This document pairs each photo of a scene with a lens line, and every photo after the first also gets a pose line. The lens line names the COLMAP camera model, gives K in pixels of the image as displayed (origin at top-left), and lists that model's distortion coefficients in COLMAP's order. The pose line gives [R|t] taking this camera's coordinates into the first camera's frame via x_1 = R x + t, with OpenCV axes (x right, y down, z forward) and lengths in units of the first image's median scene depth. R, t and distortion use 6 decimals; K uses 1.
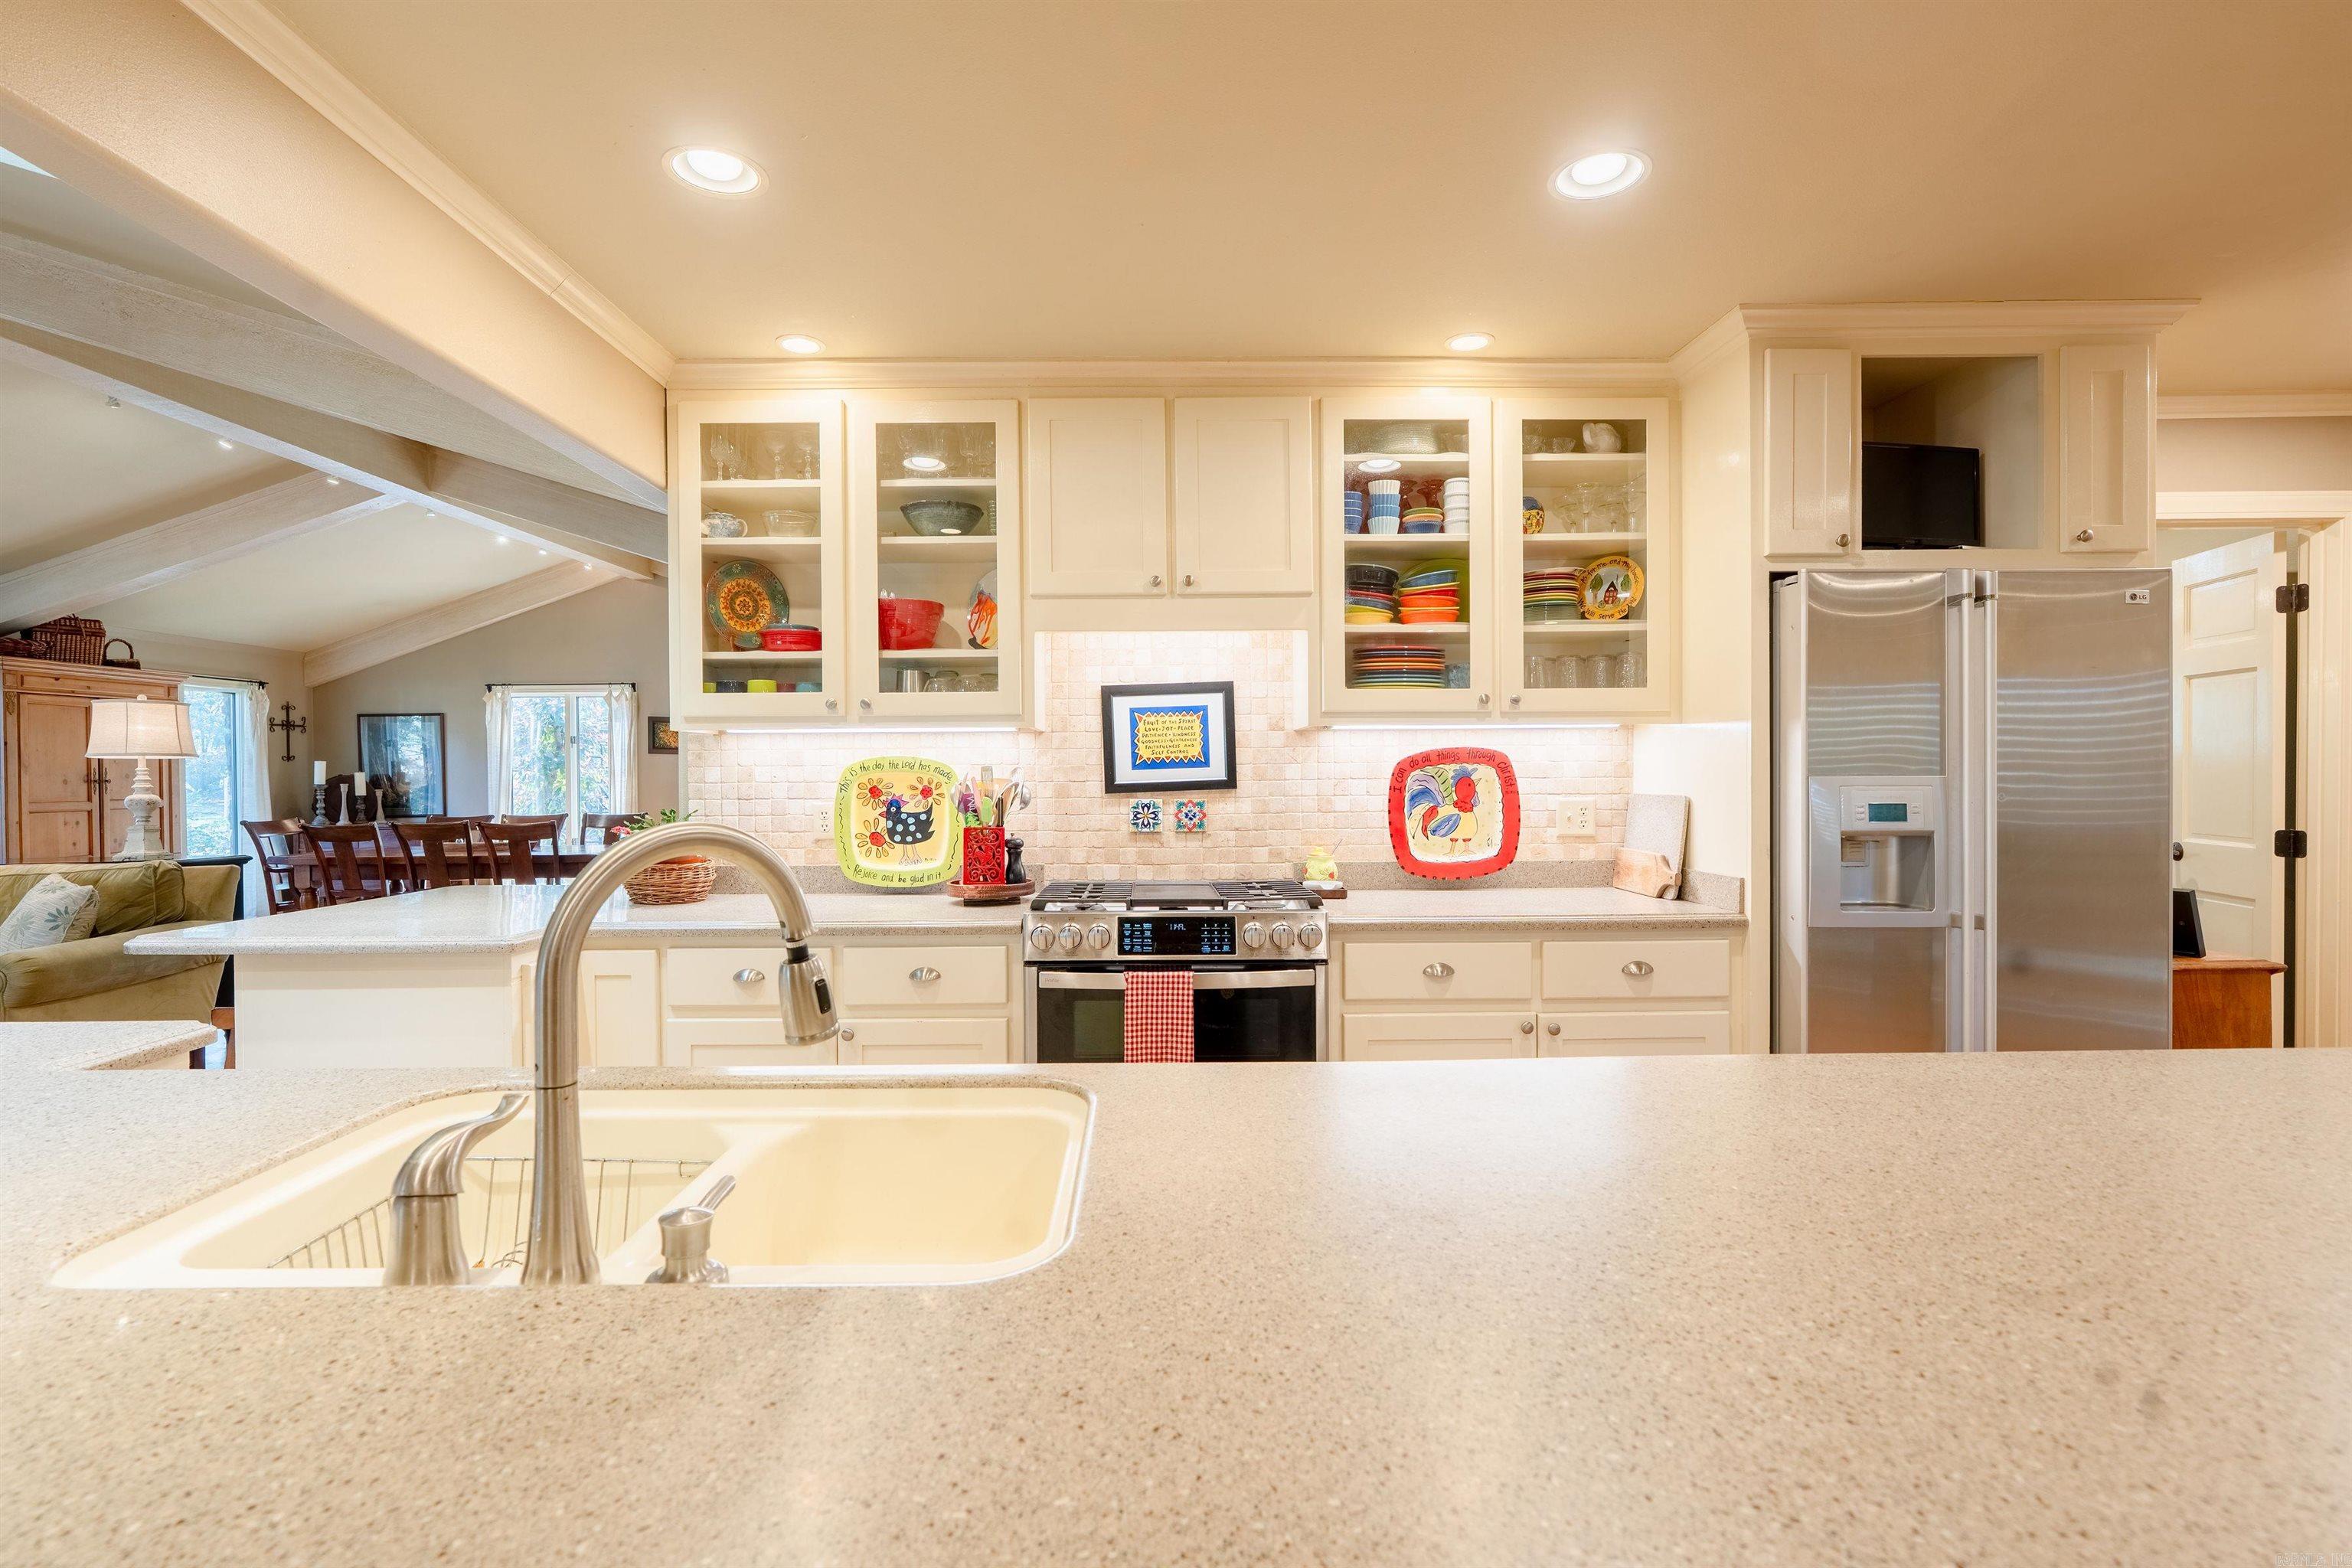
lens RADIAL K [[1075.3, 0, 1163.1], [0, 1075.3, 792.2], [0, 0, 1]] dist [-0.020715, -0.000100]
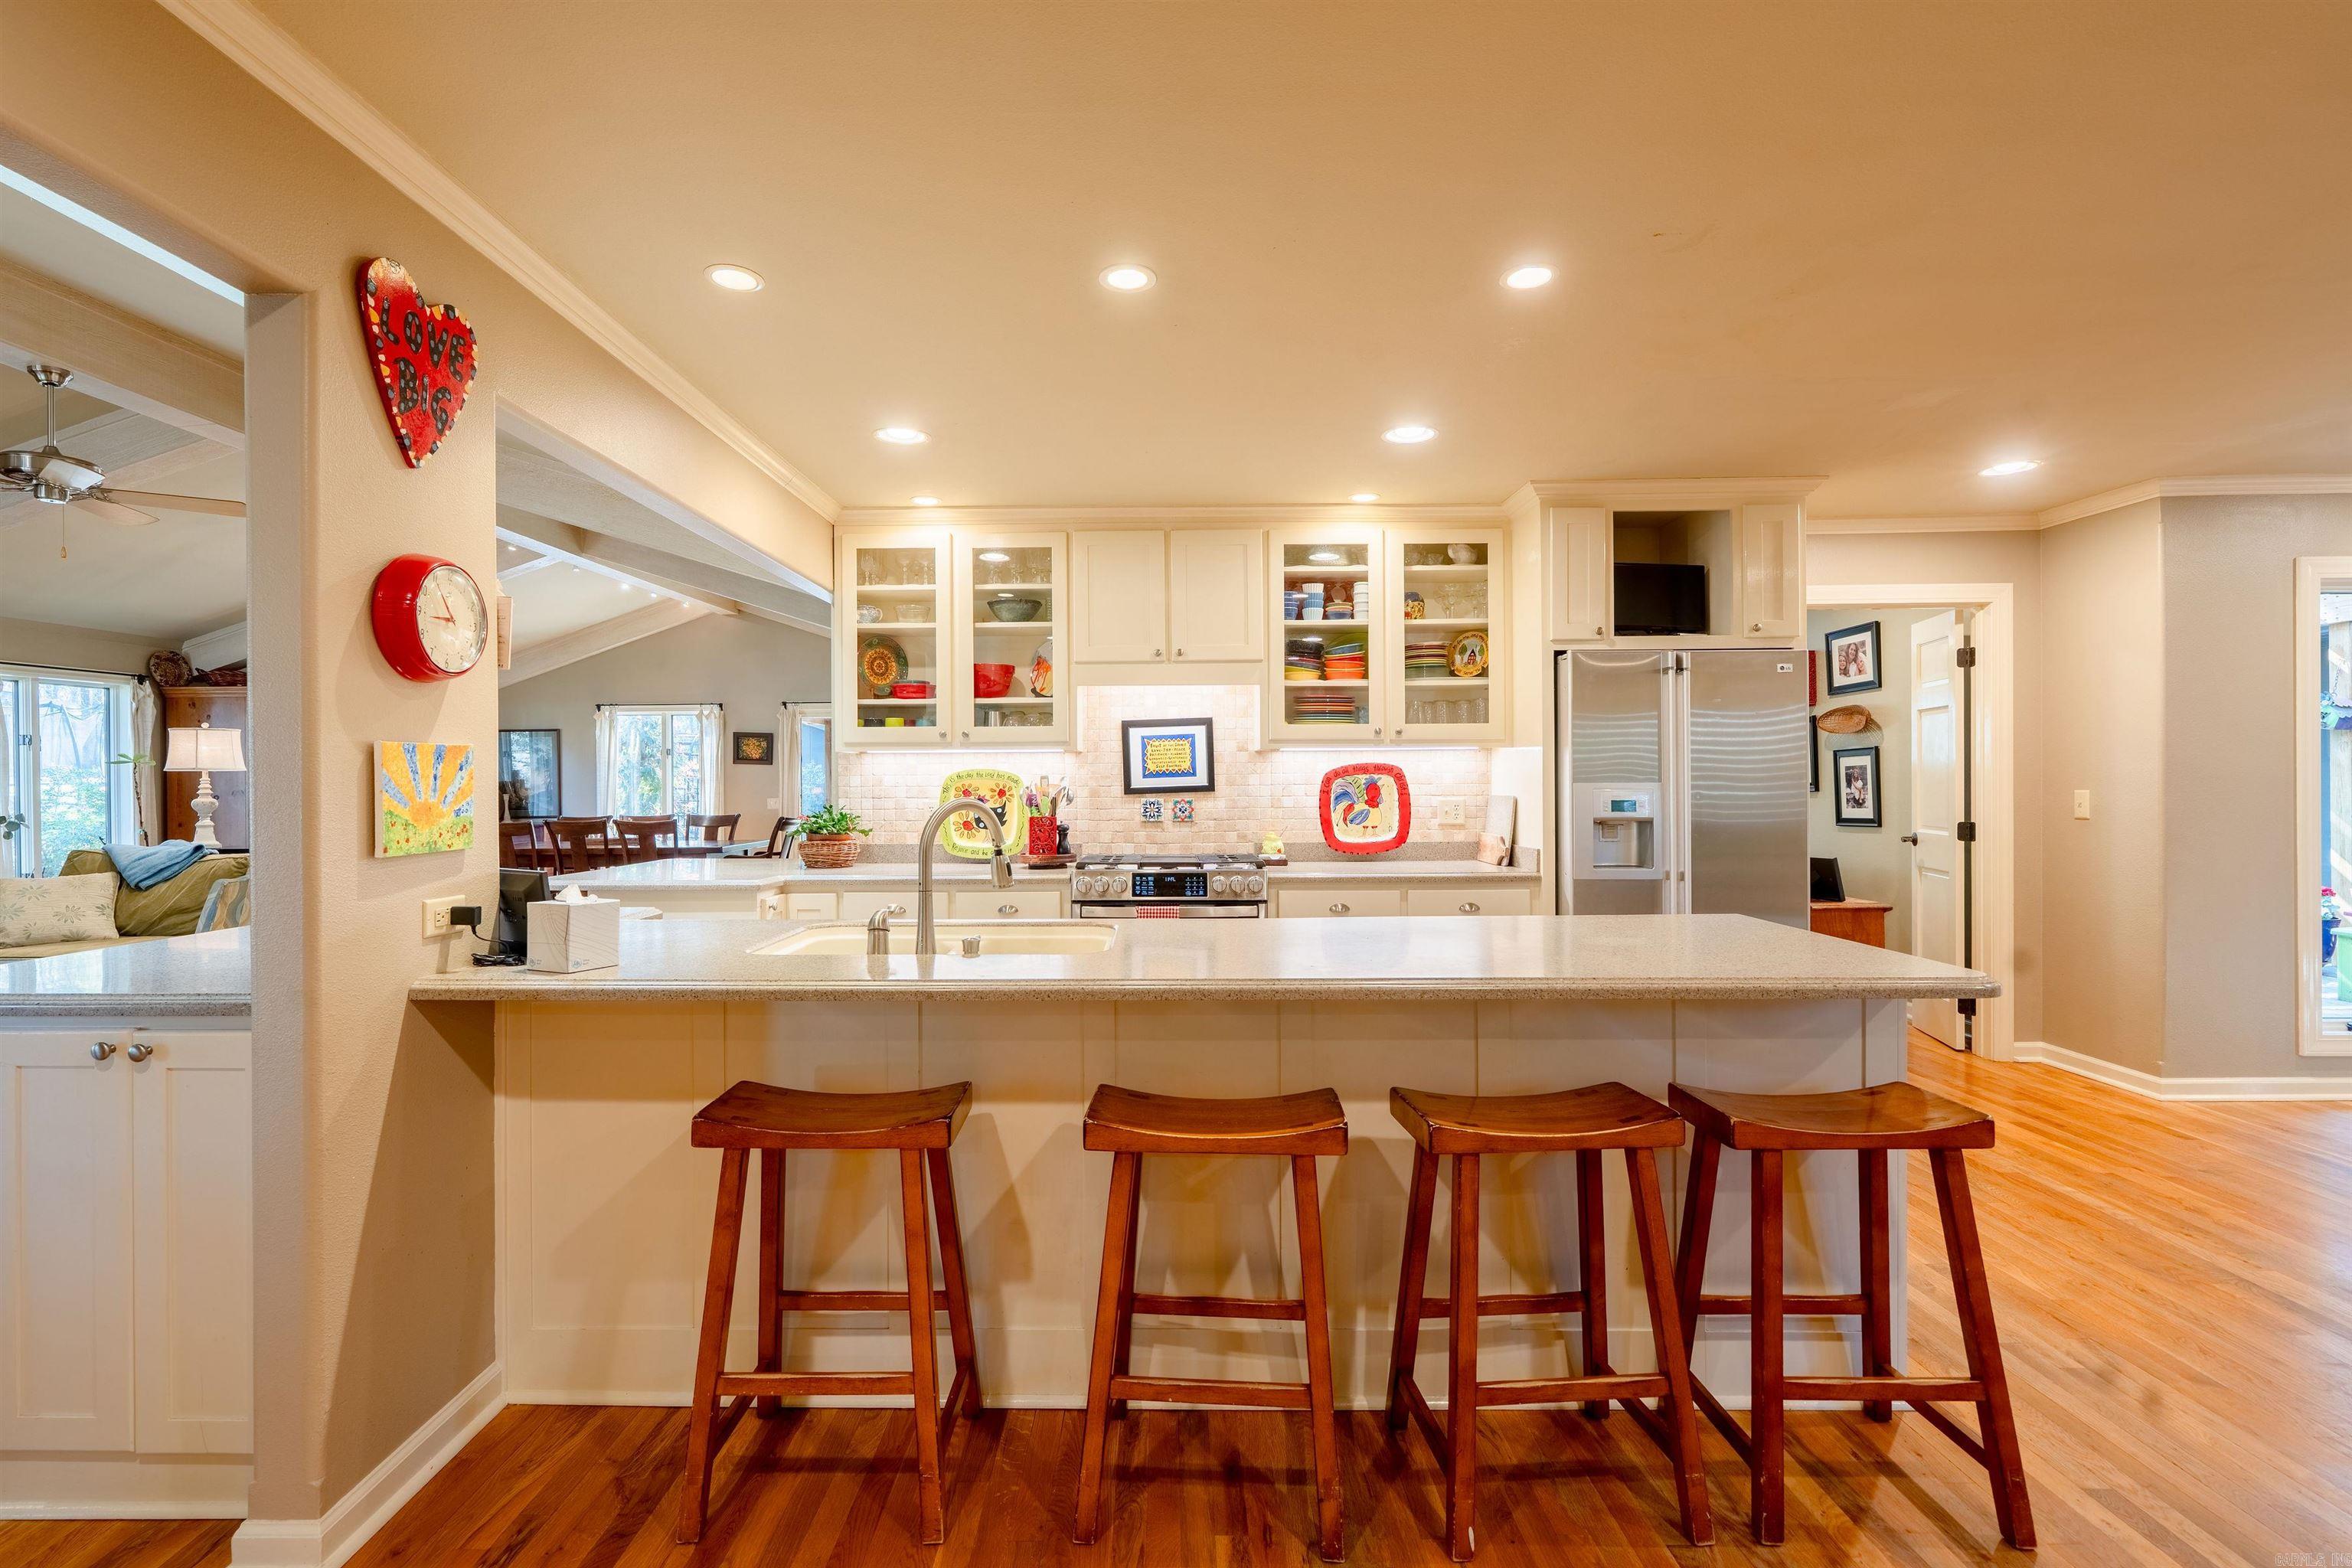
lens RADIAL K [[1075.3, 0, 1163.1], [0, 1075.3, 792.2], [0, 0, 1]] dist [-0.020715, -0.000100]
pose [[0.999810, 0.001378, -0.019468, 0.028759], [-0.001534, 0.999967, -0.008020, 0.010277], [0.019456, 0.008049, 0.999778, -0.483741]]
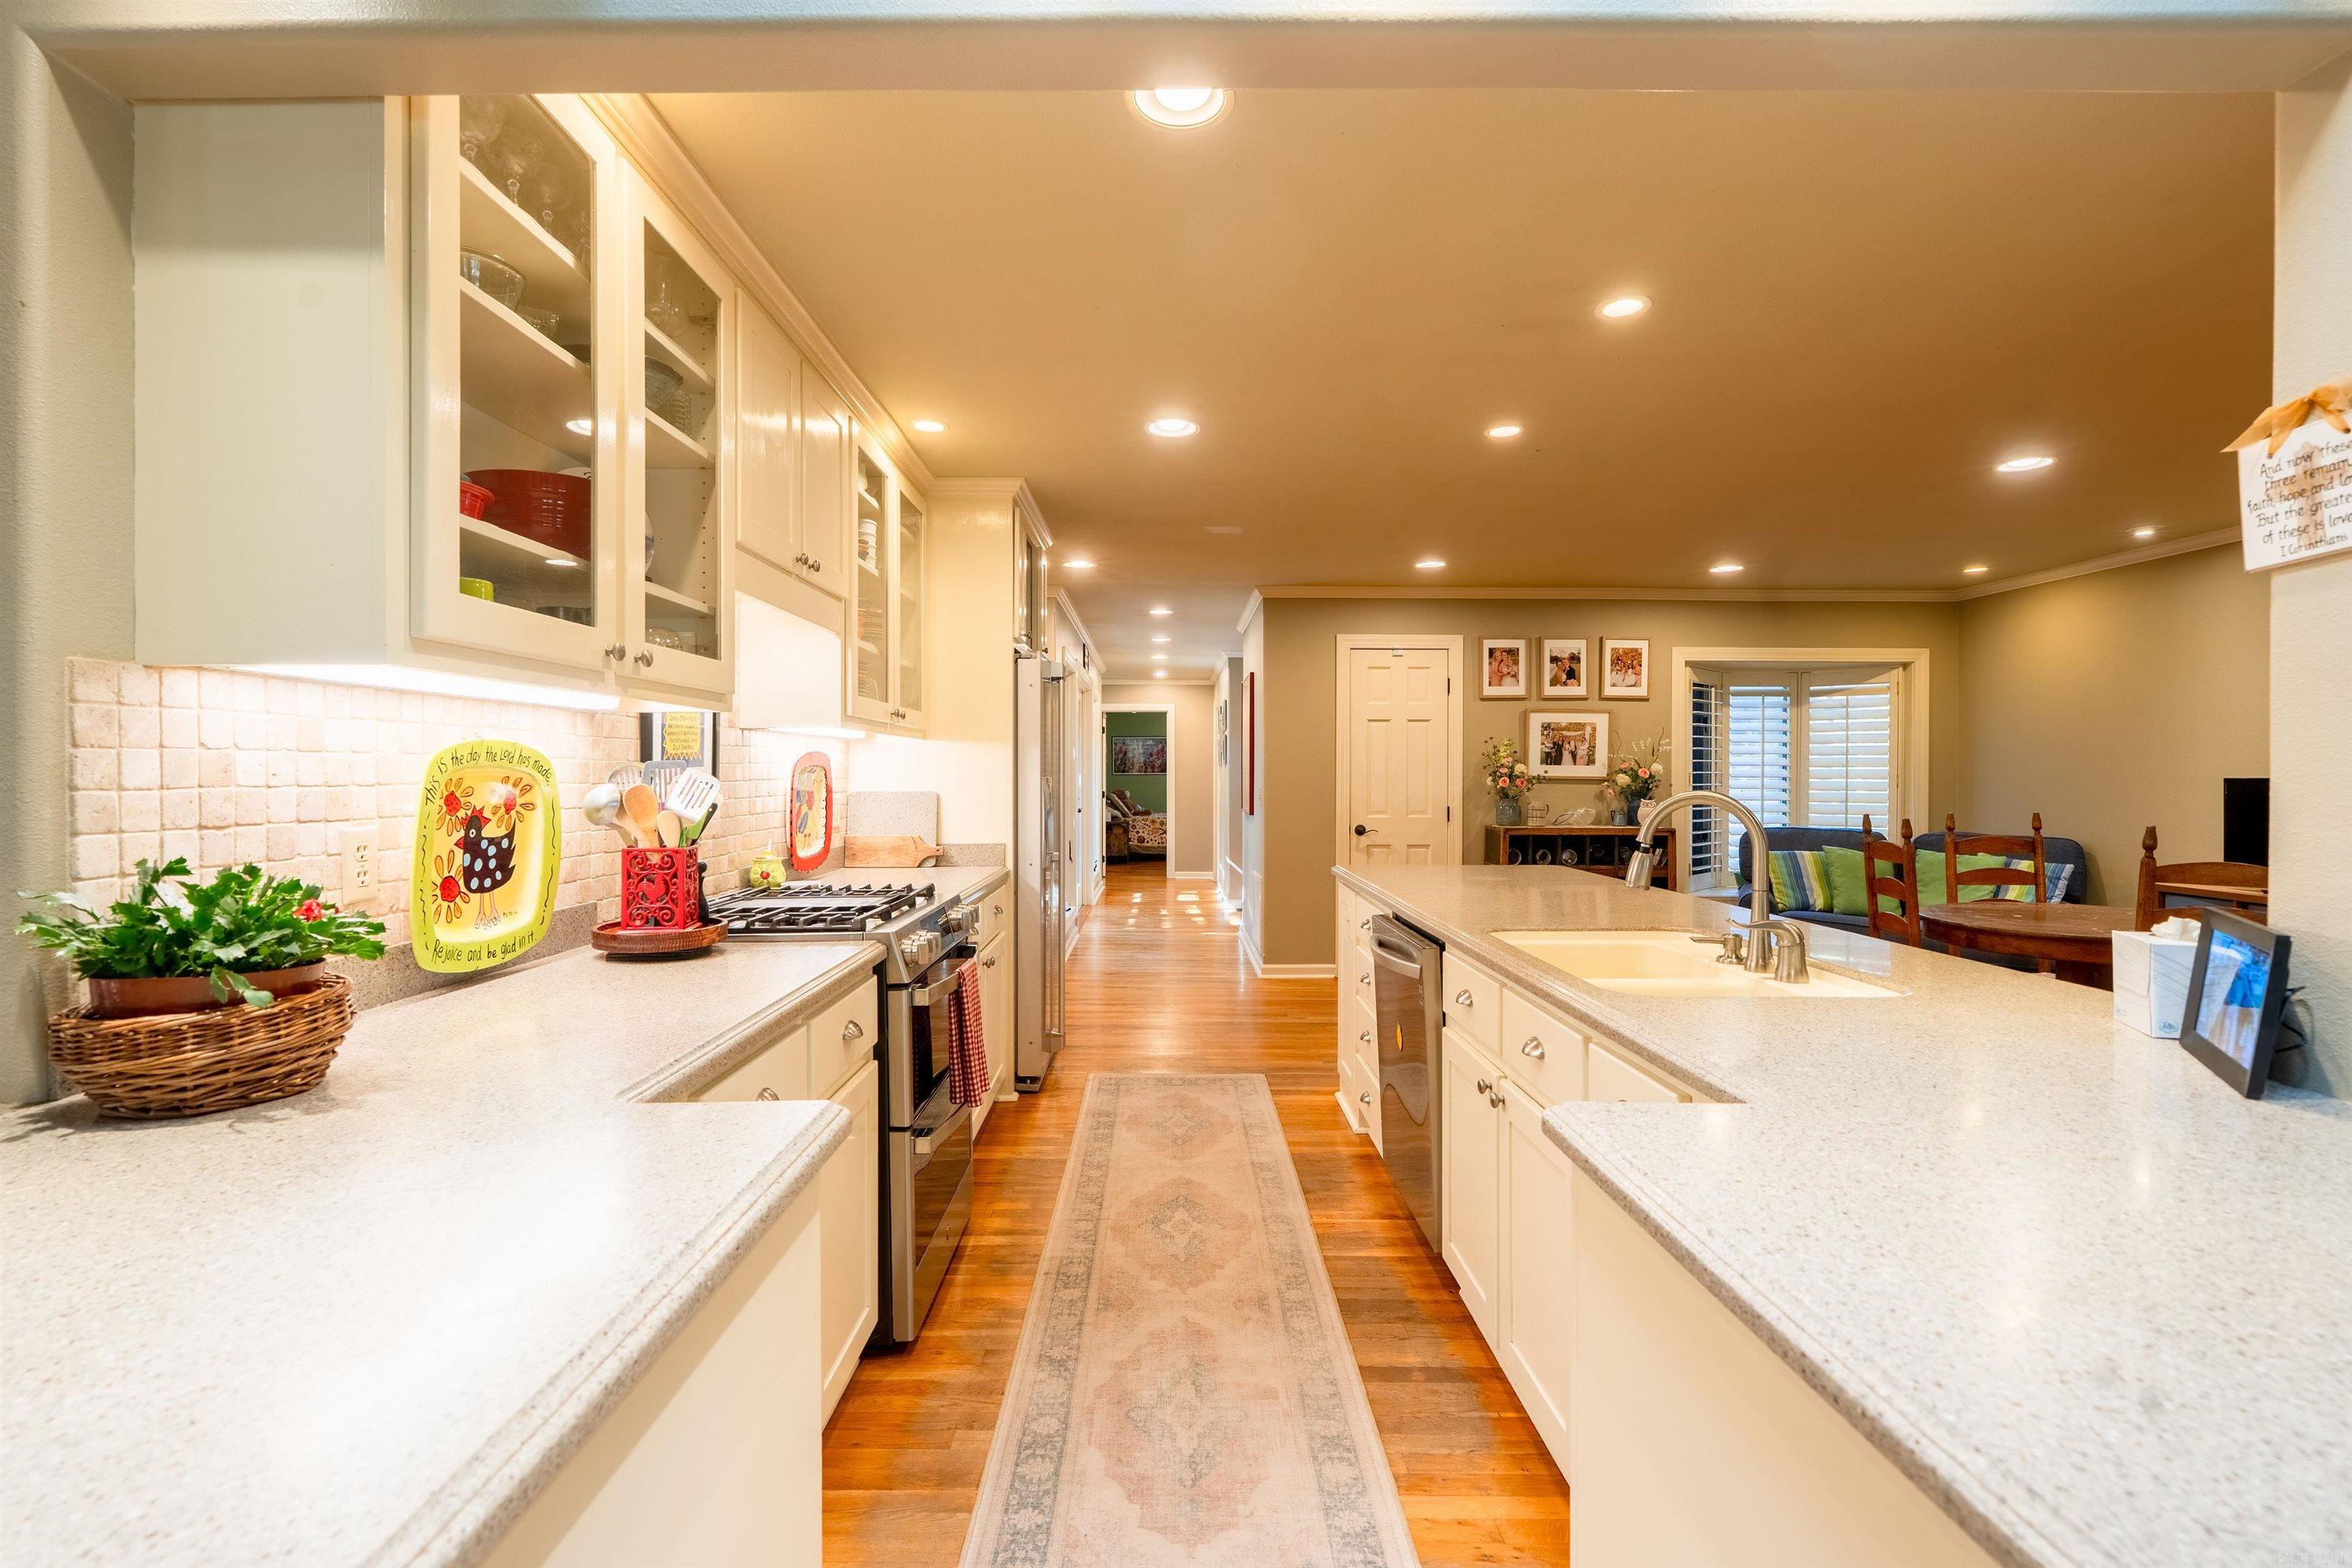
lens RADIAL K [[1075.3, 0, 1163.1], [0, 1075.3, 792.2], [0, 0, 1]] dist [-0.020715, -0.000100]
pose [[0.014250, -0.009823, 0.999850, -0.860393], [0.011318, 0.999889, 0.009662, -0.007449], [-0.999834, 0.011179, 0.014359, 0.666296]]
